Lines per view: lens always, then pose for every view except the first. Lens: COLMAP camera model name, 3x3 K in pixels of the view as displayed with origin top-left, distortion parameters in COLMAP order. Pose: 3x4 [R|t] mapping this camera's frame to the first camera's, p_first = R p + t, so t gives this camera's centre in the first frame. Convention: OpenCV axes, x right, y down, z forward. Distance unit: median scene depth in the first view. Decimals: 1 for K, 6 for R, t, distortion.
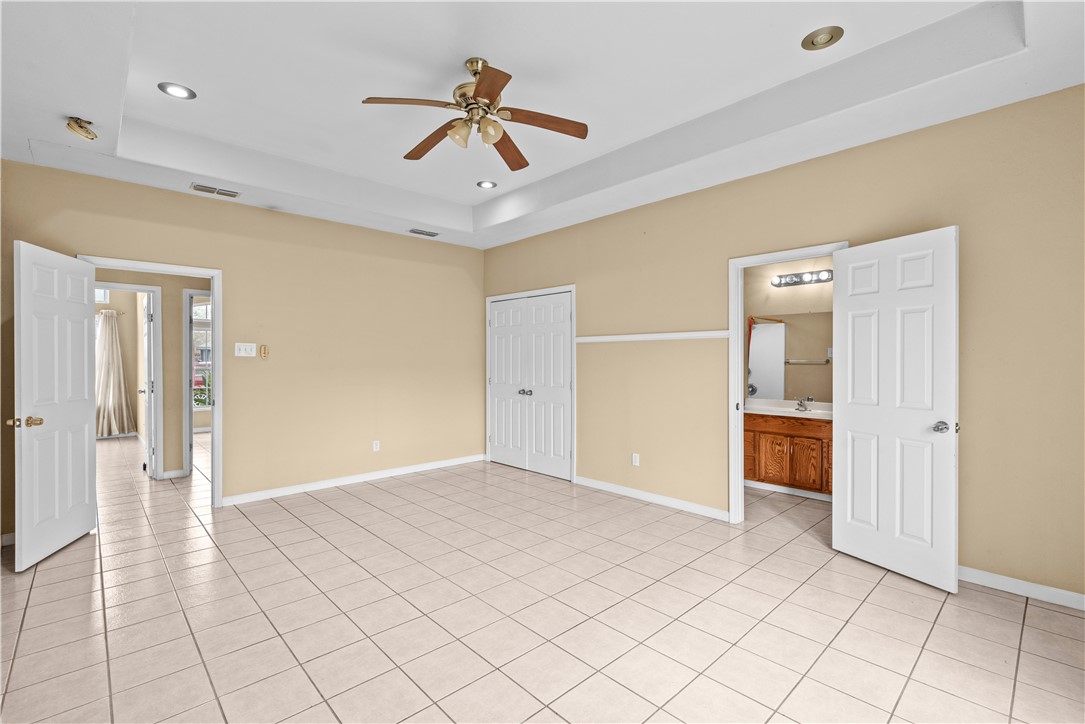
lens RADIAL K [[488.8, 0, 544.4], [0, 488.8, 359.0], [0, 0, 1]] dist [0.003368, 0.000424]
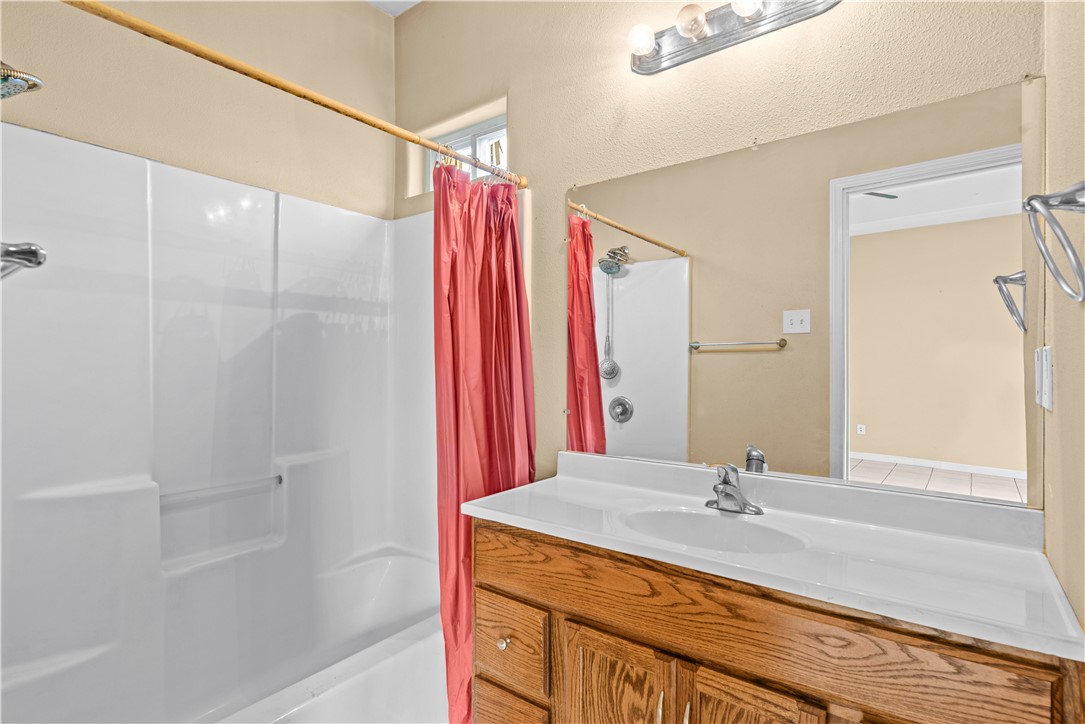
lens RADIAL K [[528.7, 0, 544.1], [0, 528.7, 364.3], [0, 0, 1]] dist [0.000863, 0.000206]
pose [[0.987866, -0.001872, 0.155295, 0.395079], [0.001310, 0.999992, 0.003720, 0.026122], [-0.155300, -0.003471, 0.987861, 0.756066]]
